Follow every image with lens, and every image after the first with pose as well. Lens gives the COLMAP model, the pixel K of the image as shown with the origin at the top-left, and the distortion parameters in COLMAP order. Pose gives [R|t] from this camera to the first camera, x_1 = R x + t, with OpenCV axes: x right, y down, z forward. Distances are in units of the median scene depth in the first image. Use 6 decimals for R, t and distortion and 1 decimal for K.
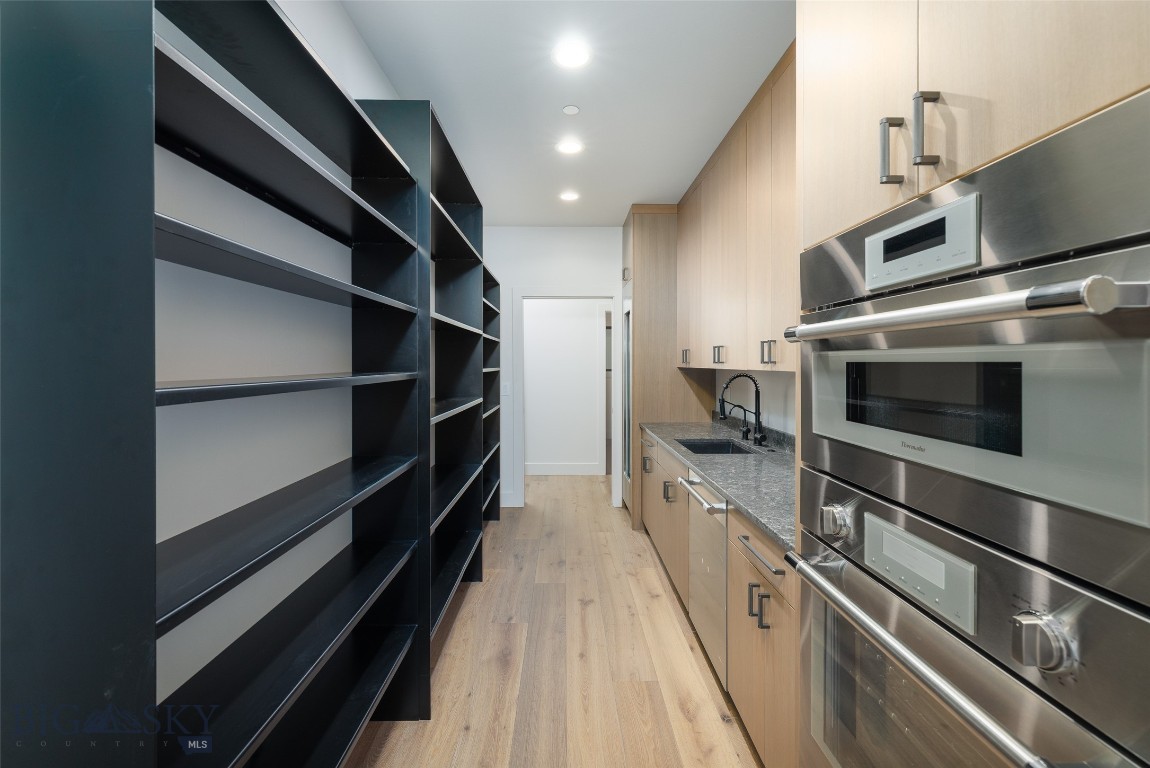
lens RADIAL K [[484.6, 0, 567.3], [0, 484.6, 377.6], [0, 0, 1]] dist [0.000551, 0.000314]
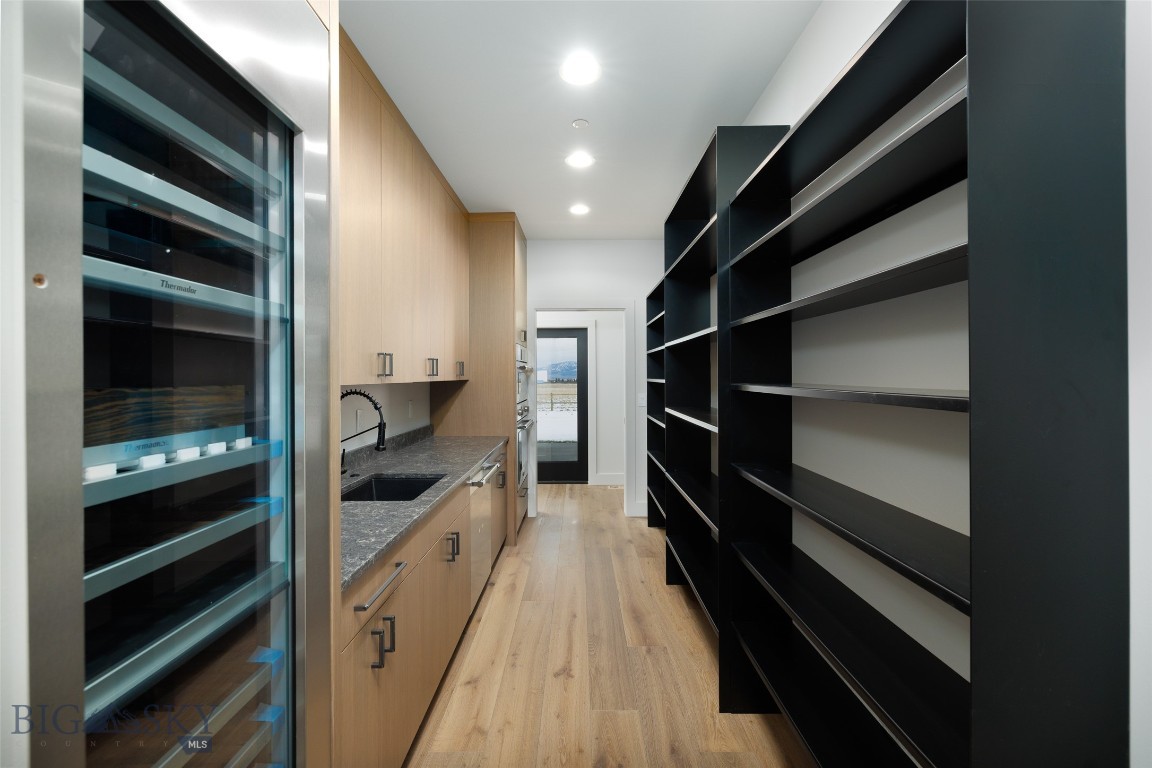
lens RADIAL K [[485.5, 0, 568.3], [0, 485.5, 377.6], [0, 0, 1]] dist [0.000551, 0.000314]
pose [[-0.999626, 0.003506, 0.027126, 0.008636], [0.004458, 0.999374, 0.035108, -0.059249], [-0.026986, 0.035216, -0.999015, 1.989603]]
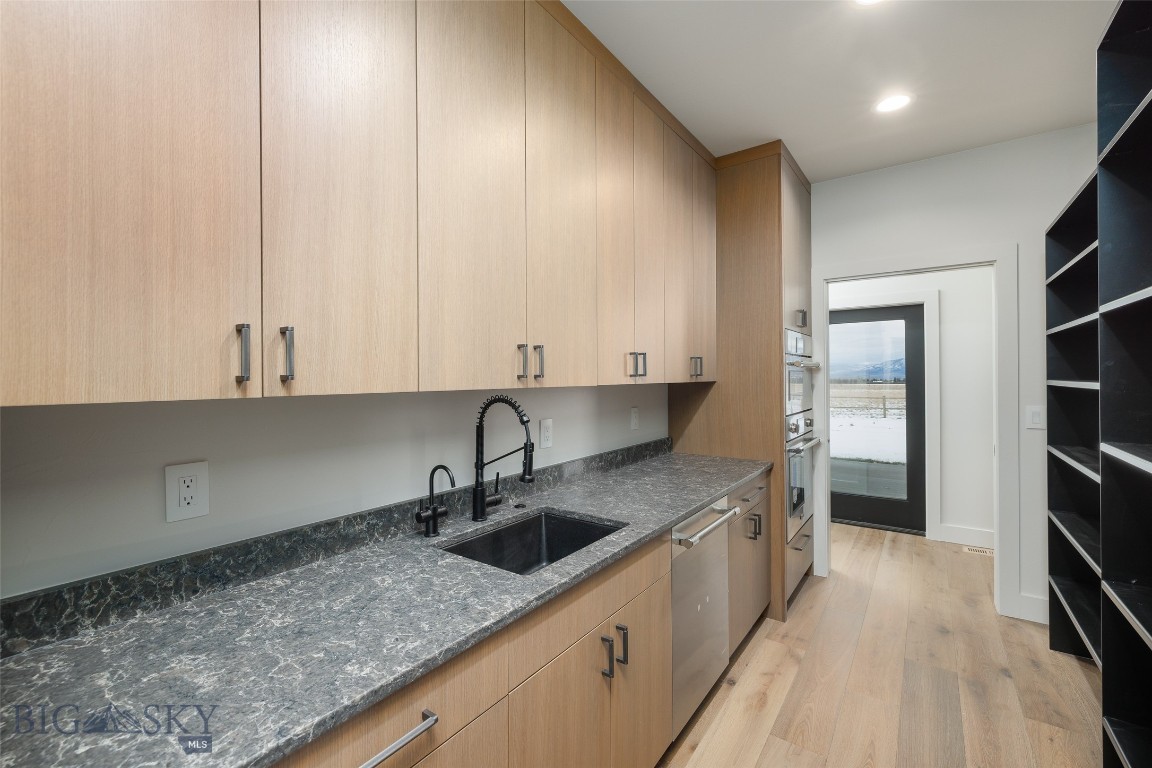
lens RADIAL K [[485.5, 0, 568.3], [0, 485.5, 377.6], [0, 0, 1]] dist [0.000551, 0.000314]
pose [[-0.798691, 0.005994, 0.601711, -0.047166], [0.026534, 0.999329, 0.025265, -0.046584], [-0.601156, 0.036144, -0.798314, 1.589822]]
